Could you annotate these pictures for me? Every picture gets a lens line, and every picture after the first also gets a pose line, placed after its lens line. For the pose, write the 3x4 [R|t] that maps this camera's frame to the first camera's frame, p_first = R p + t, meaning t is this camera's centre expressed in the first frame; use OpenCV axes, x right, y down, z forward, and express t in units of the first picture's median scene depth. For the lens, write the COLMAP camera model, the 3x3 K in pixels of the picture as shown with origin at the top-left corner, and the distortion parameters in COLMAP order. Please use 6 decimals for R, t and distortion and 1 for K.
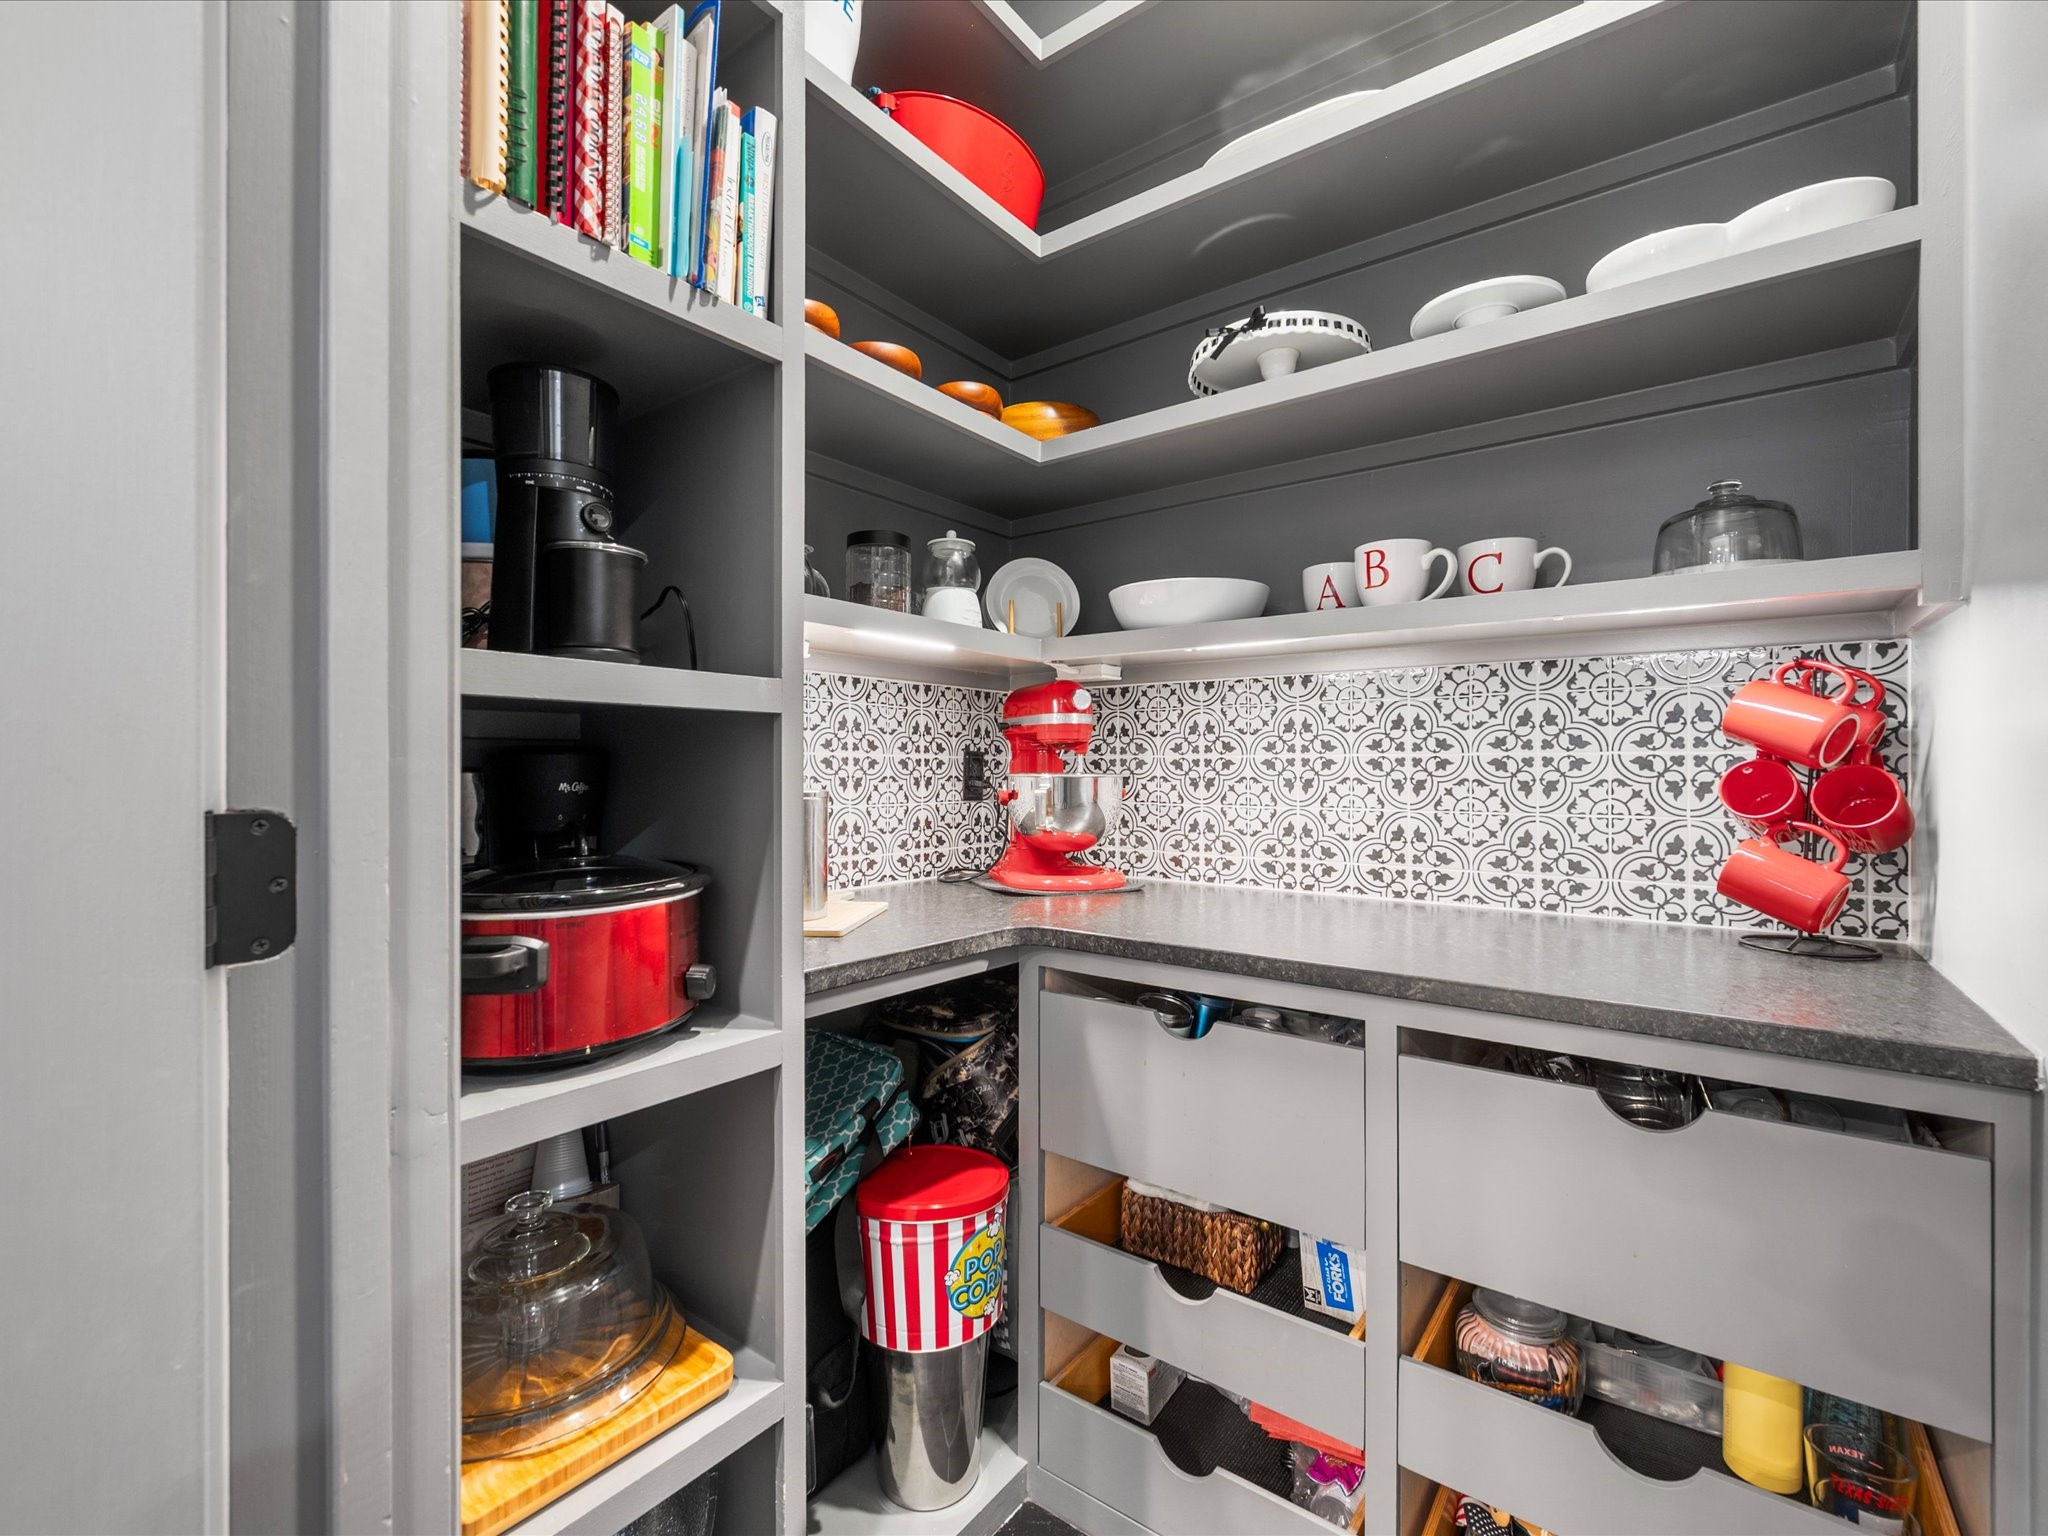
lens RADIAL K [[921.3, 0, 1024.0], [0, 921.3, 768.0], [0, 0, 1]] dist [-0.000556, 0.000044]
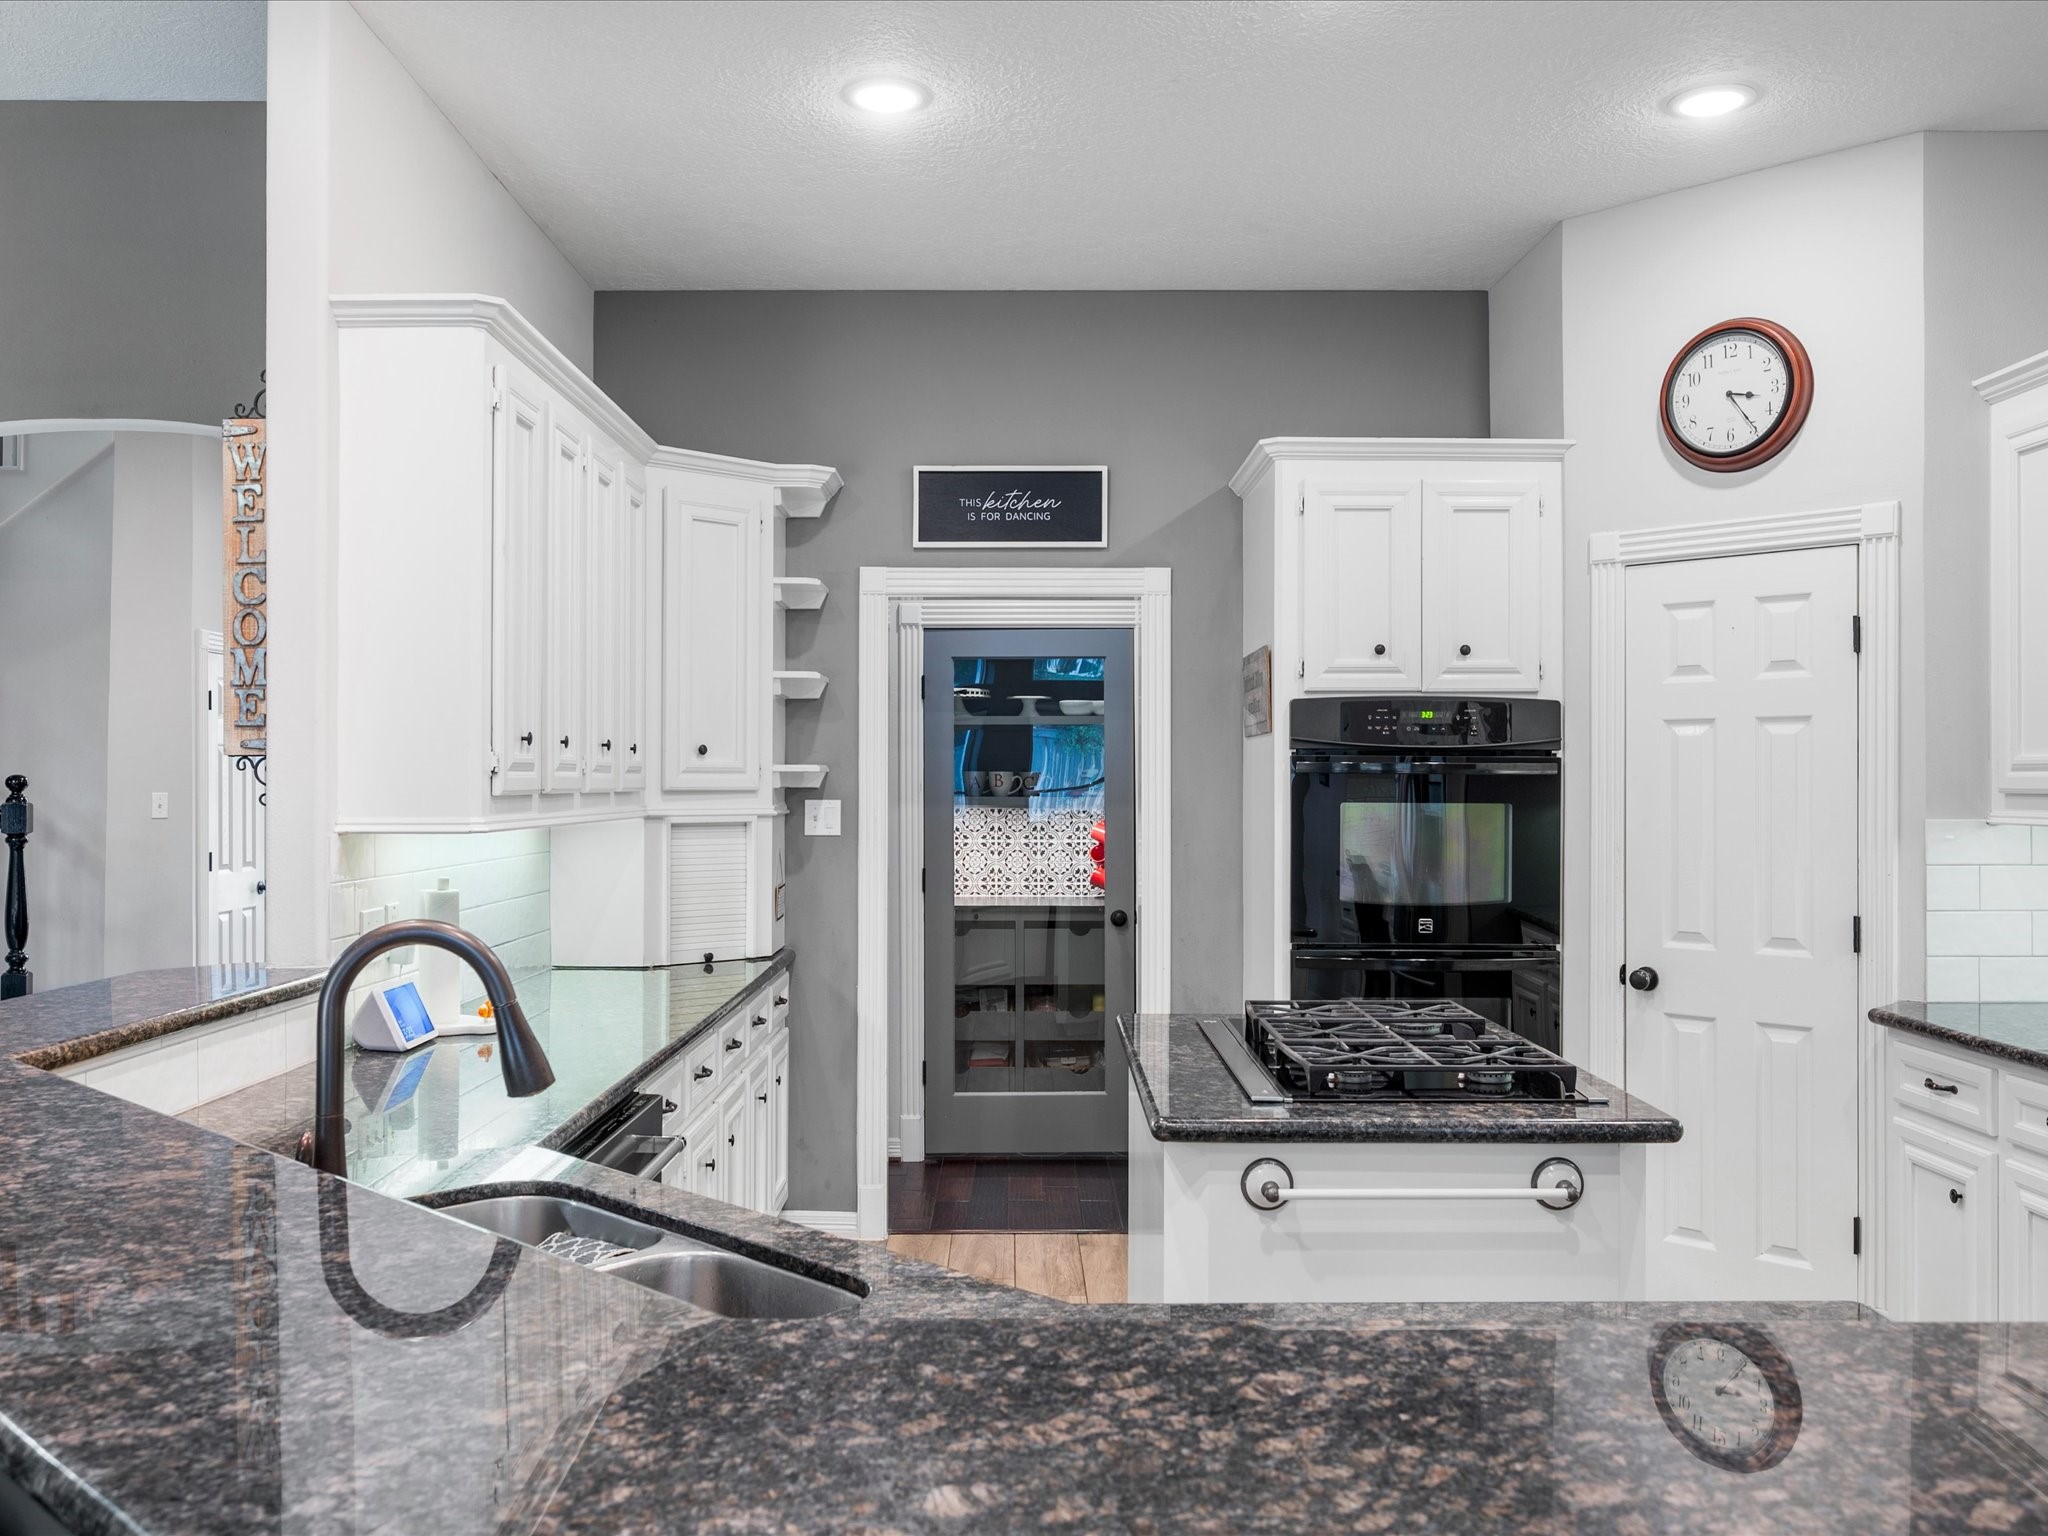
lens RADIAL K [[1710.5, 0, 1024.0], [0, 1710.5, 768.0], [0, 0, 1]] dist [-0.001196, -0.002647]
pose [[0.797774, 0.003411, 0.602946, -2.988136], [0.001166, 0.999973, -0.007201, -0.226887], [-0.602955, 0.006448, 0.797749, -3.580127]]
